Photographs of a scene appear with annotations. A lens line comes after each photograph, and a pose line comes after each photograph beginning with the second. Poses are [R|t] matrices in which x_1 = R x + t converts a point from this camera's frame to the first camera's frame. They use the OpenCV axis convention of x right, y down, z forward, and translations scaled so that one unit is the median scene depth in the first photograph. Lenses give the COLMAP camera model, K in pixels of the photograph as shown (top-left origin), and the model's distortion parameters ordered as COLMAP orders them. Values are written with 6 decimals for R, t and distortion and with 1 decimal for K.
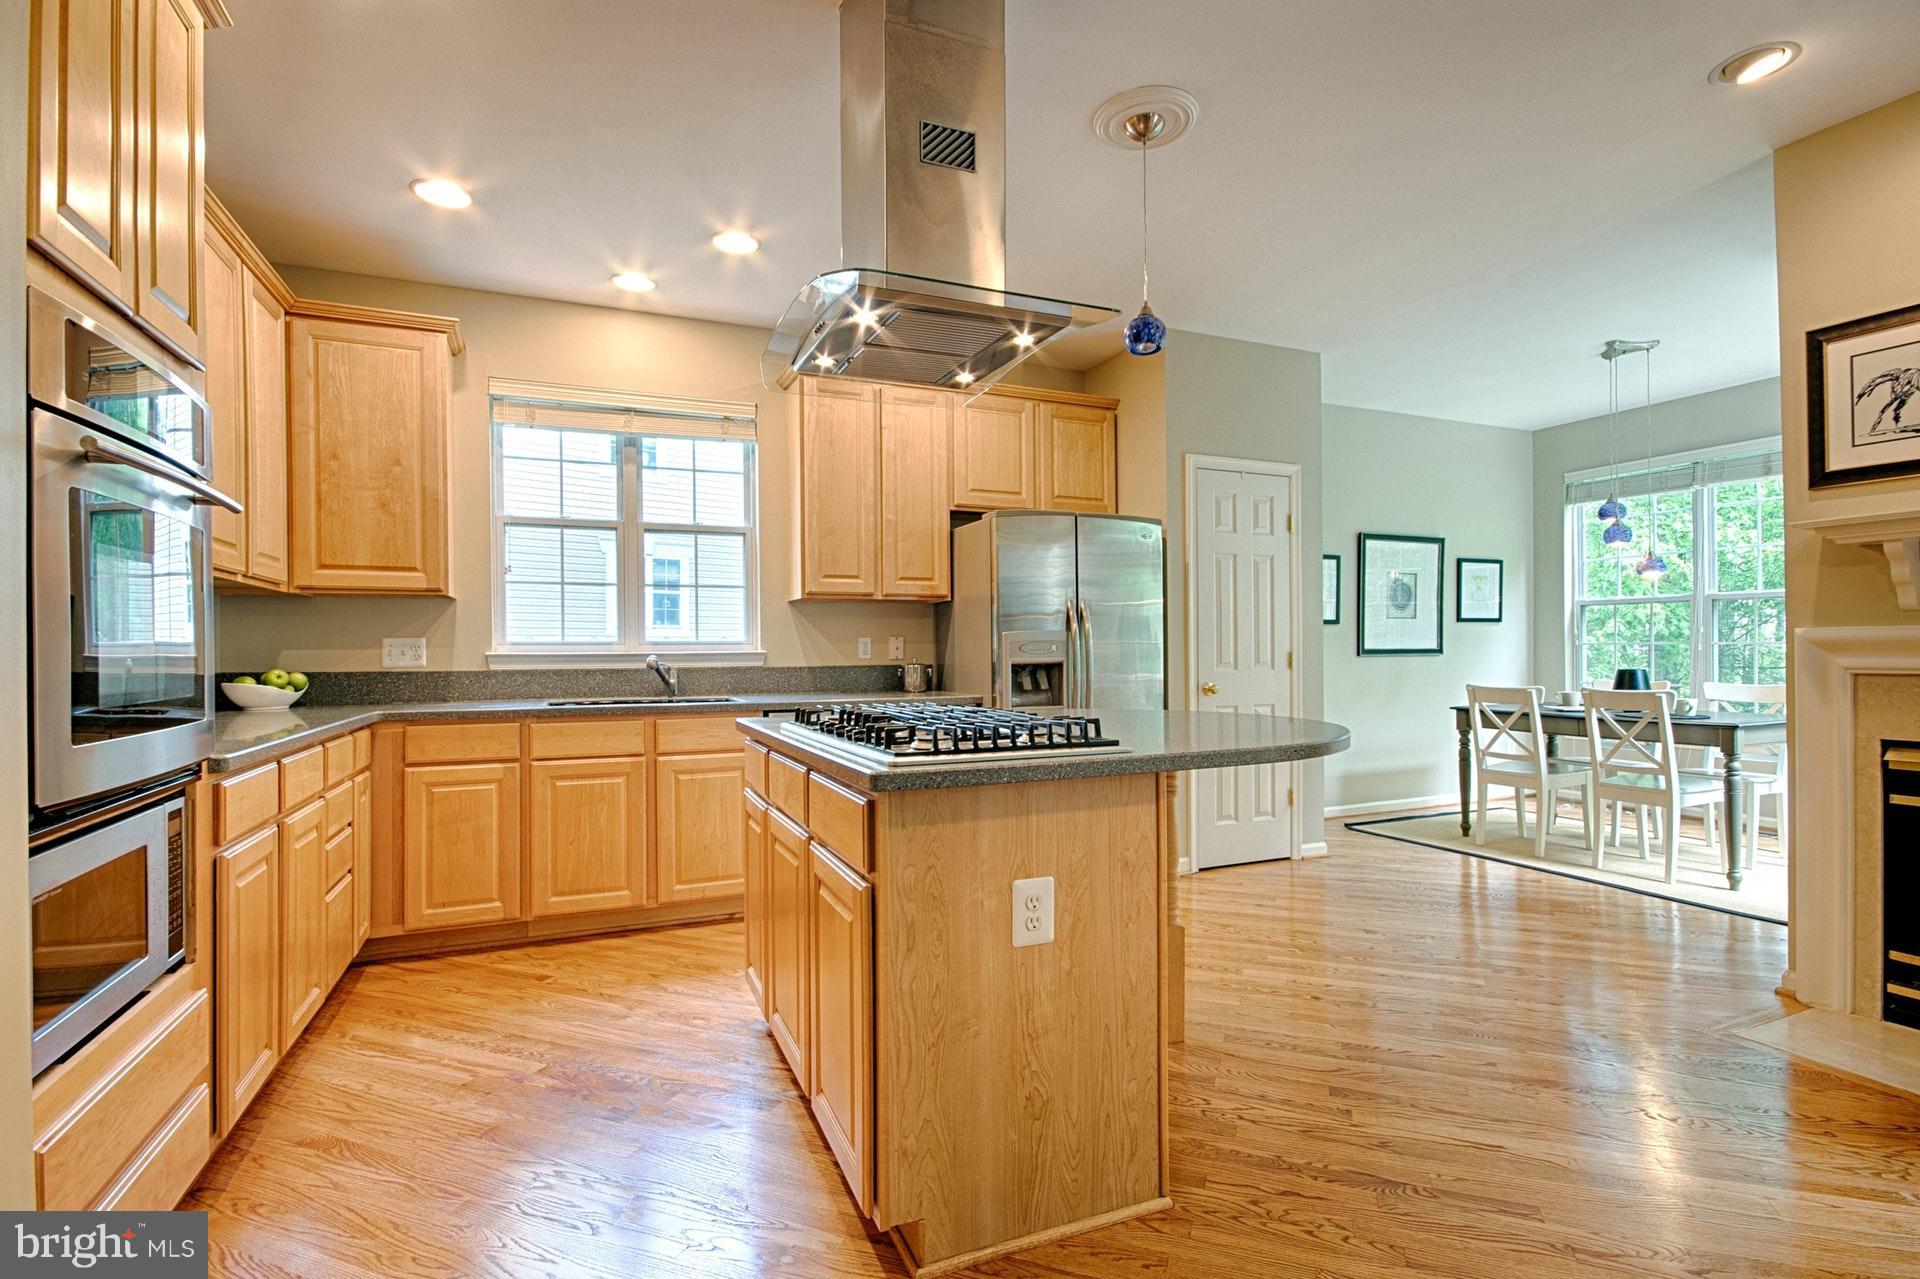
lens RADIAL K [[895.8, 0, 947.3], [0, 895.8, 647.6], [0, 0, 1]] dist [0.015304, -0.017253]
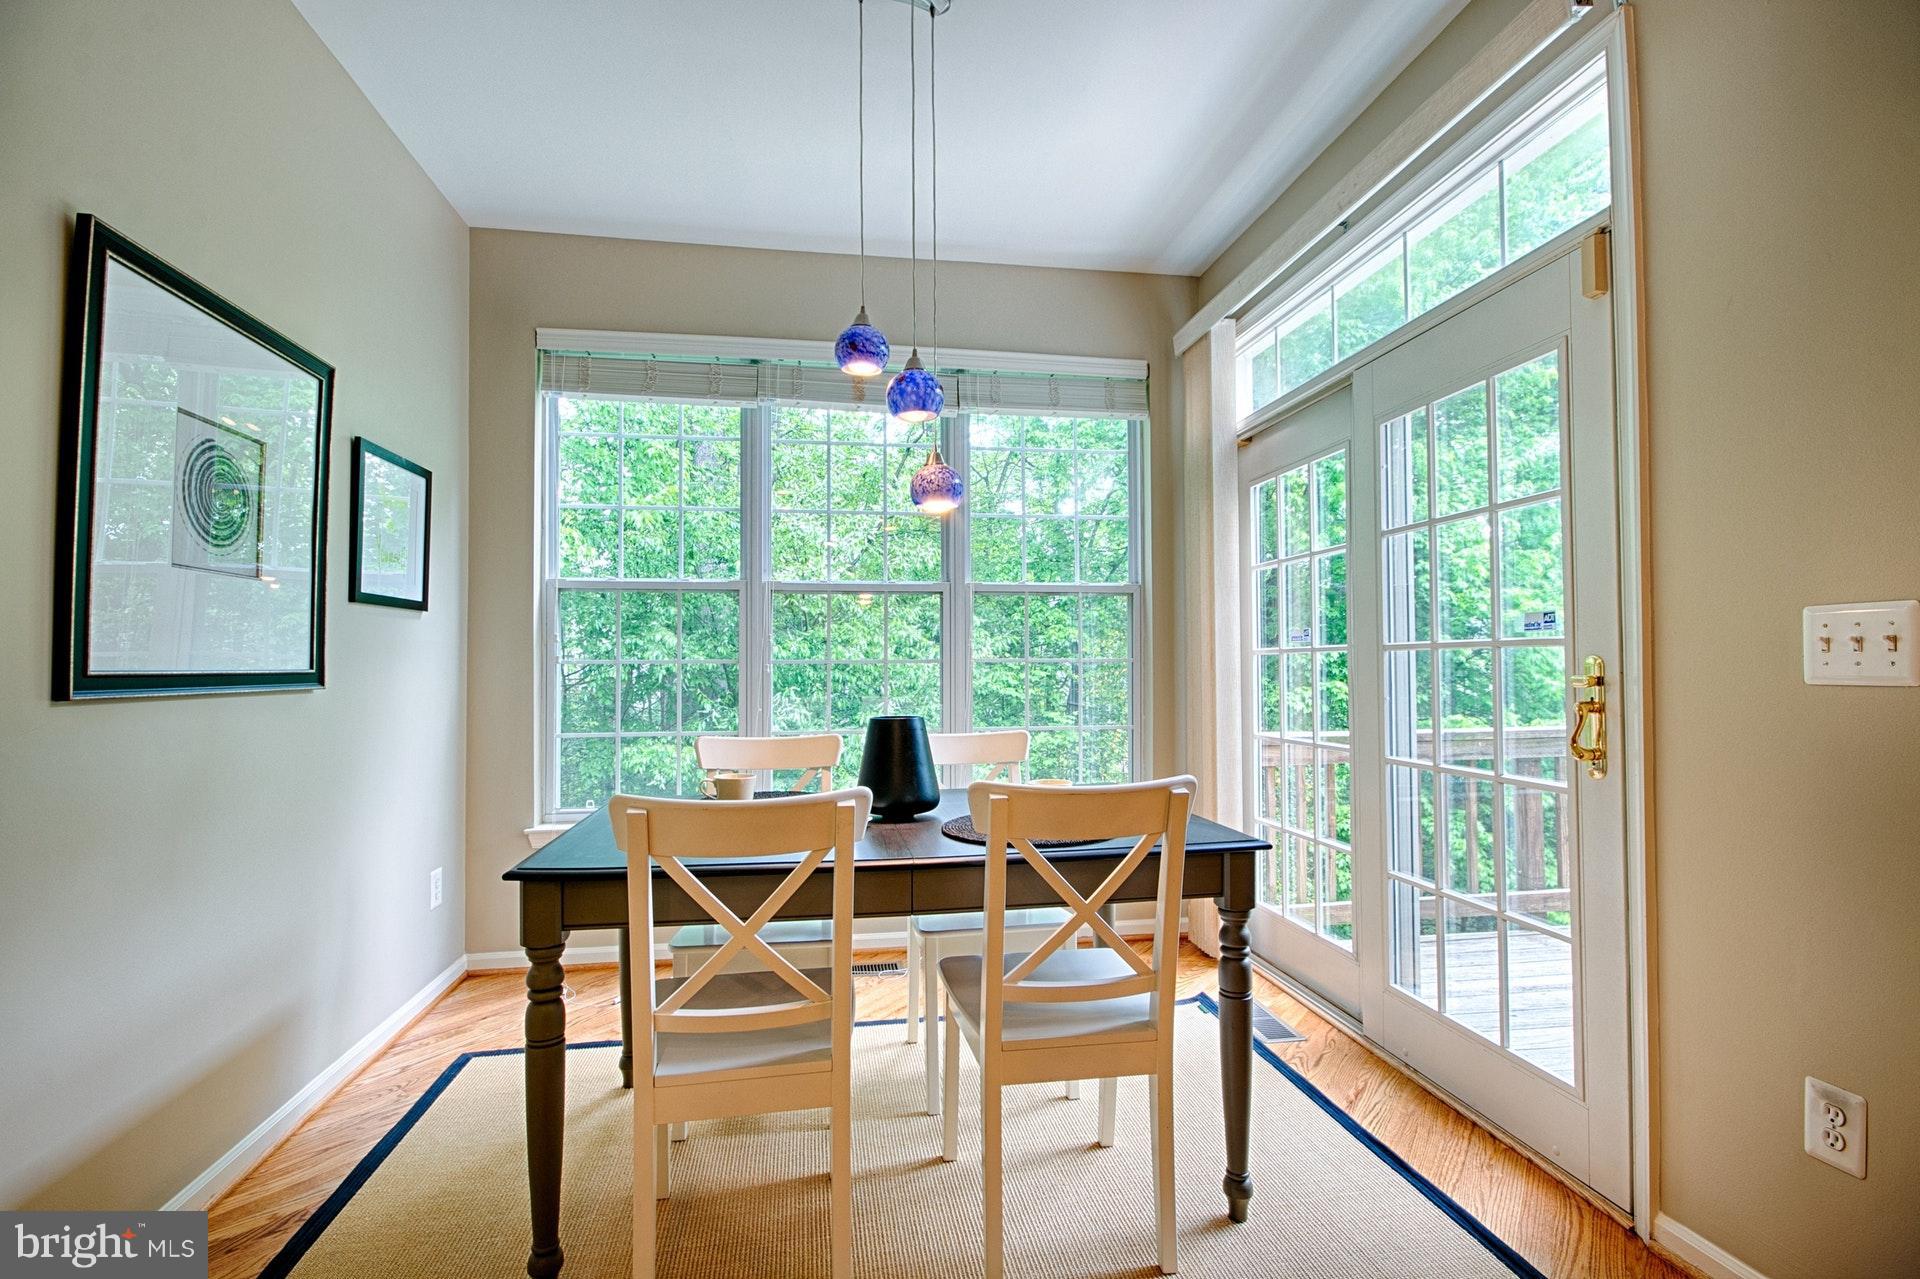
lens RADIAL K [[902.7, 0, 959.8], [0, 902.7, 665.8], [0, 0, 1]] dist [-0.004248, -0.000641]
pose [[0.243510, 0.000163, 0.969898, 0.370952], [0.006856, 0.999975, -0.001889, 0.001958], [-0.969874, 0.007110, 0.243503, 0.948942]]
